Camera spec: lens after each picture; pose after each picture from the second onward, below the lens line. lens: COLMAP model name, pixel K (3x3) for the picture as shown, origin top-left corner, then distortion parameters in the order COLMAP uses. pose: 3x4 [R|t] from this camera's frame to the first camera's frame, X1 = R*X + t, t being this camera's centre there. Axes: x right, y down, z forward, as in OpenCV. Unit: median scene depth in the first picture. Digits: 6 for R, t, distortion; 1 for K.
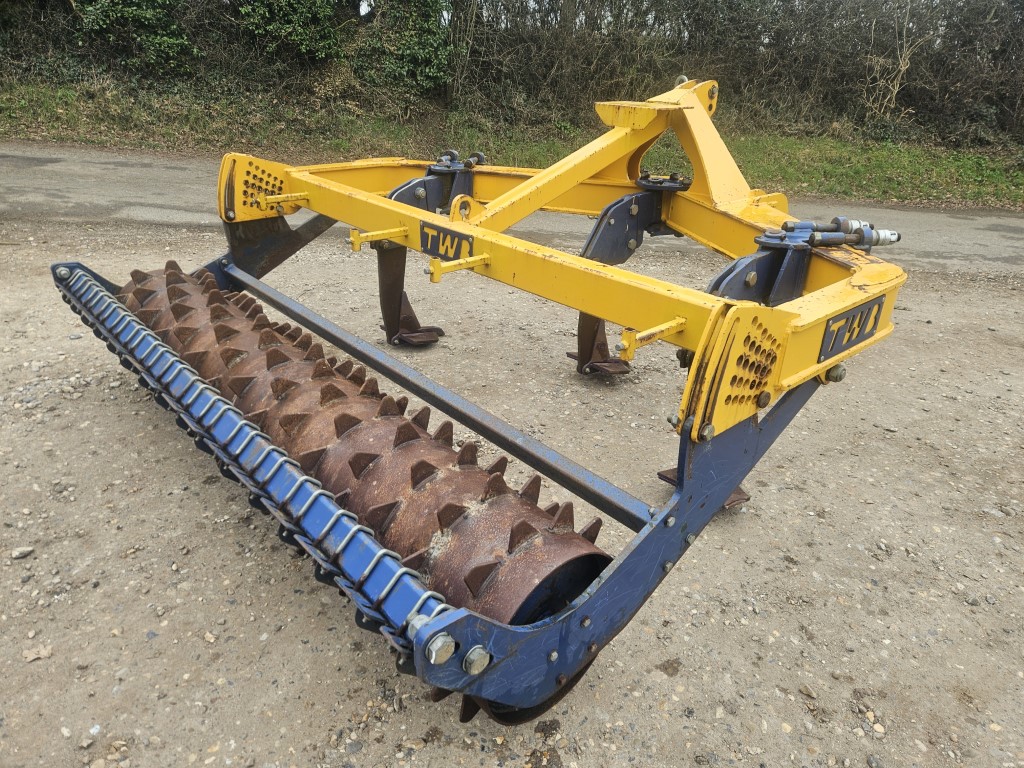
lens RADIAL K [[681.5, 0, 503.0], [0, 681.5, 370.7], [0, 0, 1]] dist [0.070041, -0.058983]
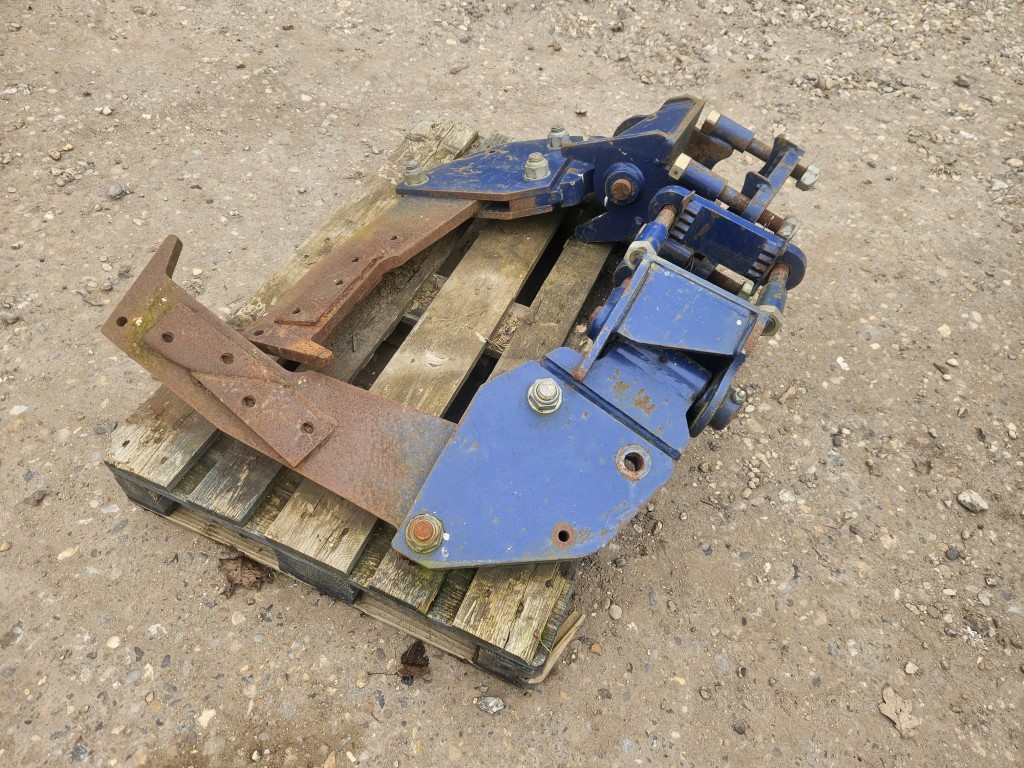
lens RADIAL K [[690.9, 0, 508.7], [0, 690.9, 387.9], [0, 0, 1]] dist [0.068137, -0.062159]
pose [[0.316237, 0.750332, -0.580513, -0.113513], [-0.453528, 0.657035, 0.602177, 0.000510], [0.833250, 0.072848, 0.548076, 0.063576]]
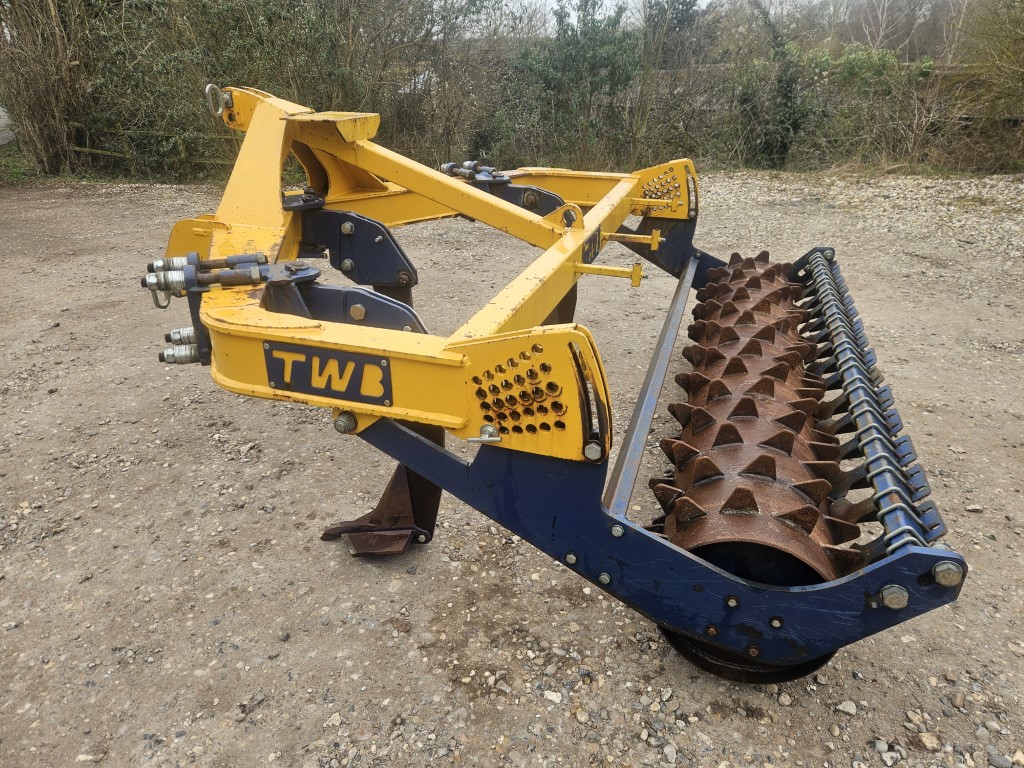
lens RADIAL K [[690.9, 0, 508.7], [0, 690.9, 387.9], [0, 0, 1]] dist [0.068137, -0.062159]
pose [[-0.512110, -0.394284, 0.763075, -0.237338], [0.345101, 0.719097, 0.603162, -0.185573], [-0.786542, 0.572223, -0.232189, 0.379300]]
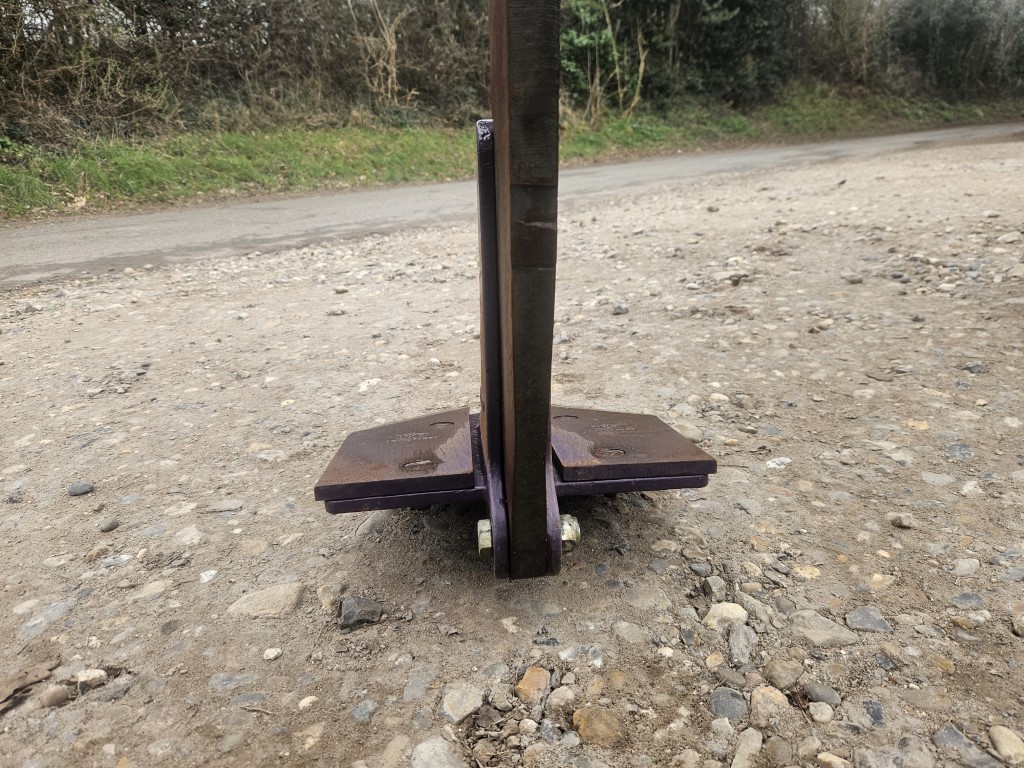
lens RADIAL K [[690.9, 0, 508.7], [0, 690.9, 387.9], [0, 0, 1]] dist [0.068137, -0.062159]
pose [[0.685415, -0.342194, 0.642736, -0.090993], [0.388429, 0.918441, 0.074758, -0.031227], [-0.615897, 0.198417, 0.762432, 0.336753]]
